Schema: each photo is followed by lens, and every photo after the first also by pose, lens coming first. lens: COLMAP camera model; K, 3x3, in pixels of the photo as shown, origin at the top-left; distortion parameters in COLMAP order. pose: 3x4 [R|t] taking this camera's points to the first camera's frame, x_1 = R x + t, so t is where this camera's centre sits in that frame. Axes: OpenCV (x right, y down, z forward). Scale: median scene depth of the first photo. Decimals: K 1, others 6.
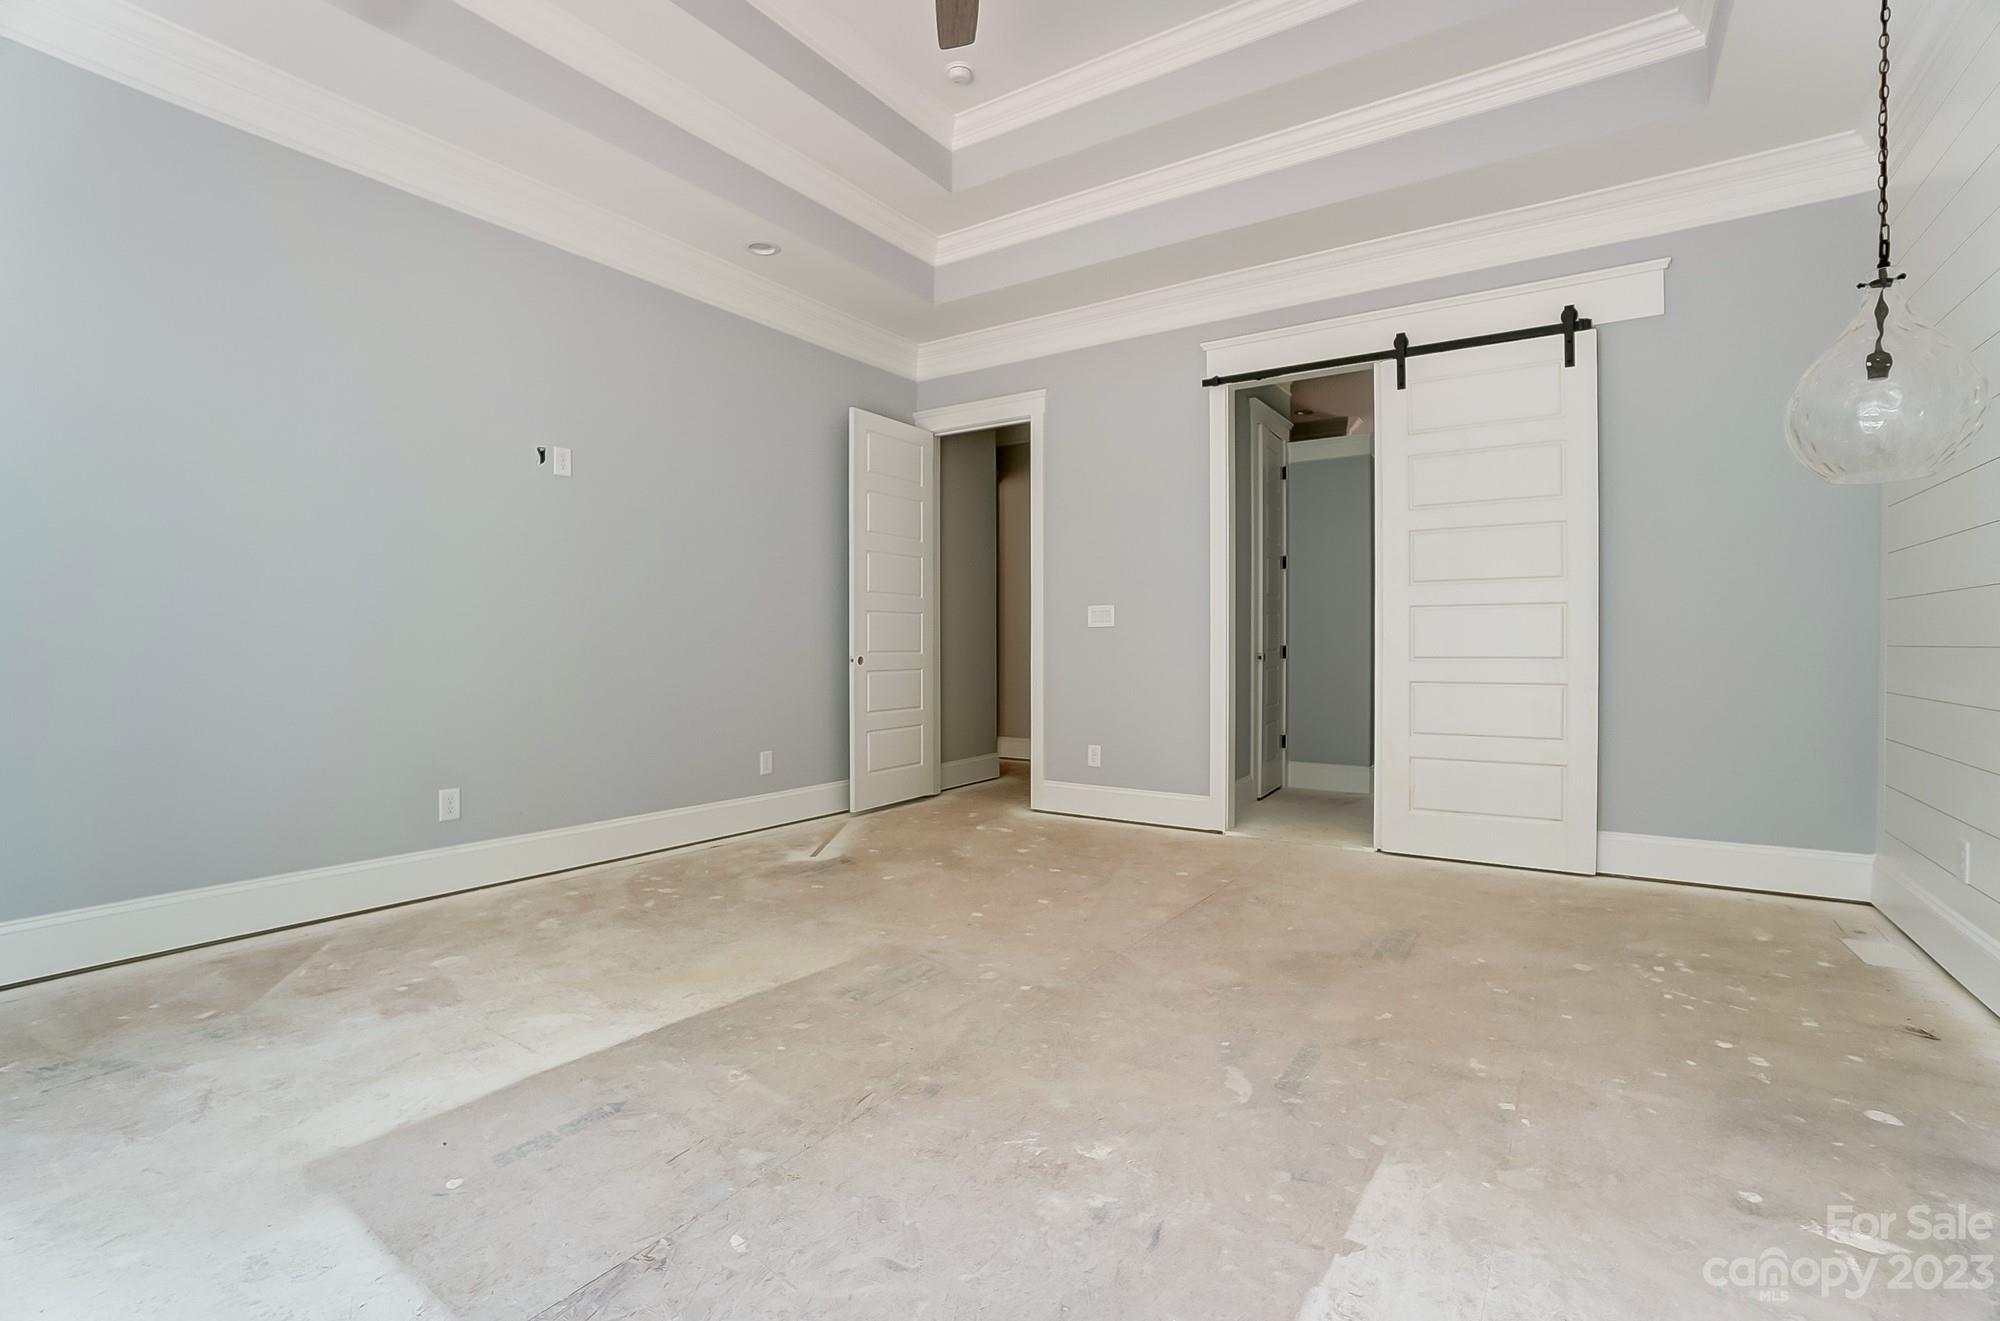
lens RADIAL K [[910.0, 0, 986.7], [0, 910.0, 656.3], [0, 0, 1]] dist [-0.044890, 0.003451]
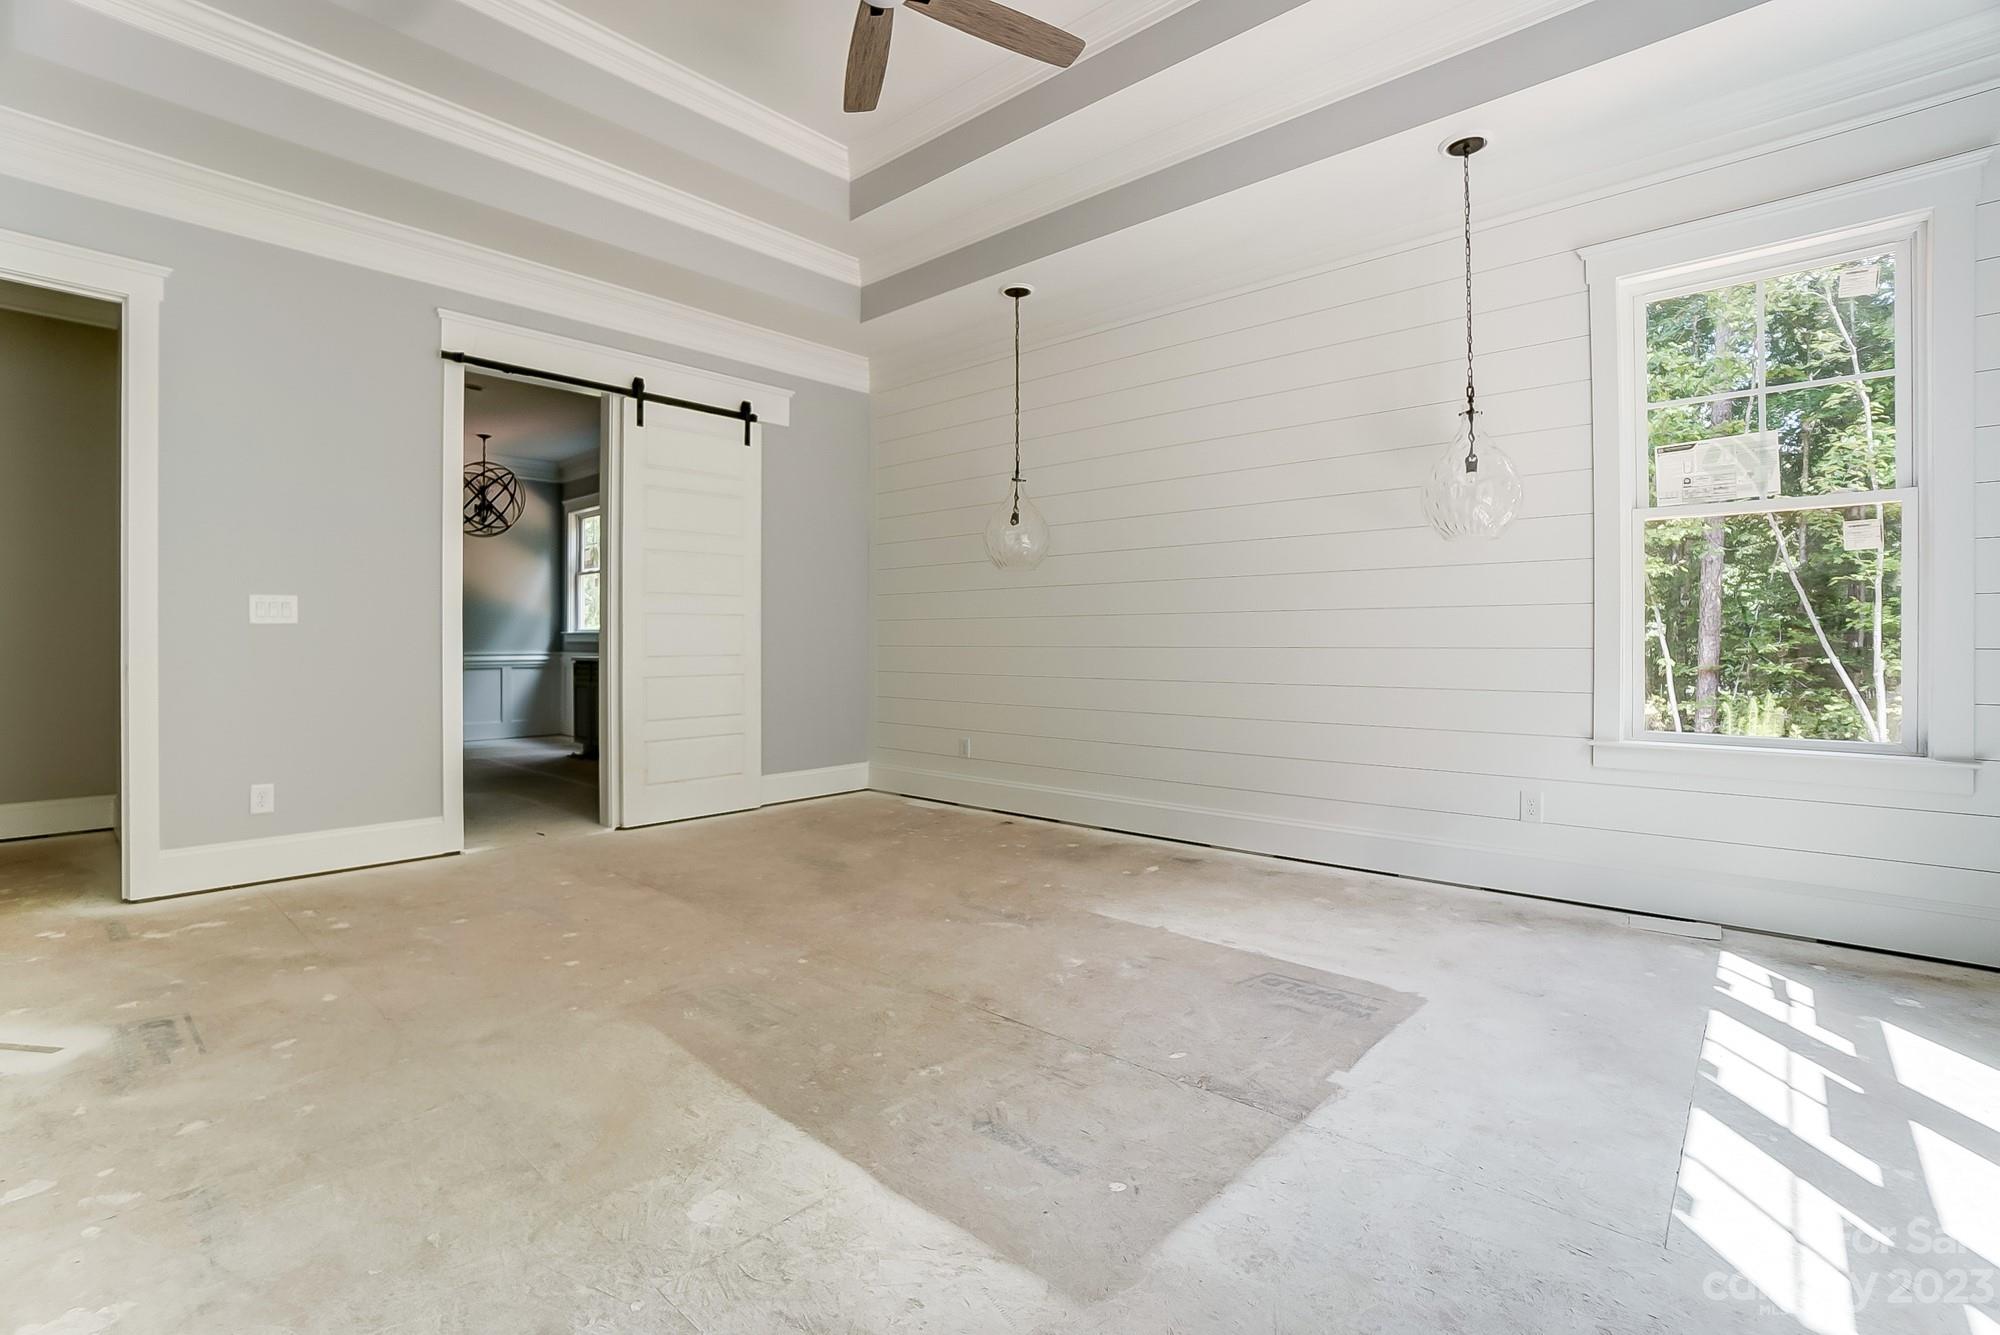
lens RADIAL K [[910.0, 0, 990.6], [0, 910.0, 670.5], [0, 0, 1]] dist [-0.044890, 0.003451]
pose [[0.128609, -0.035249, 0.991069, -1.078928], [0.008125, 0.999372, 0.034490, -0.029220], [-0.991662, 0.003617, 0.128815, 0.662941]]
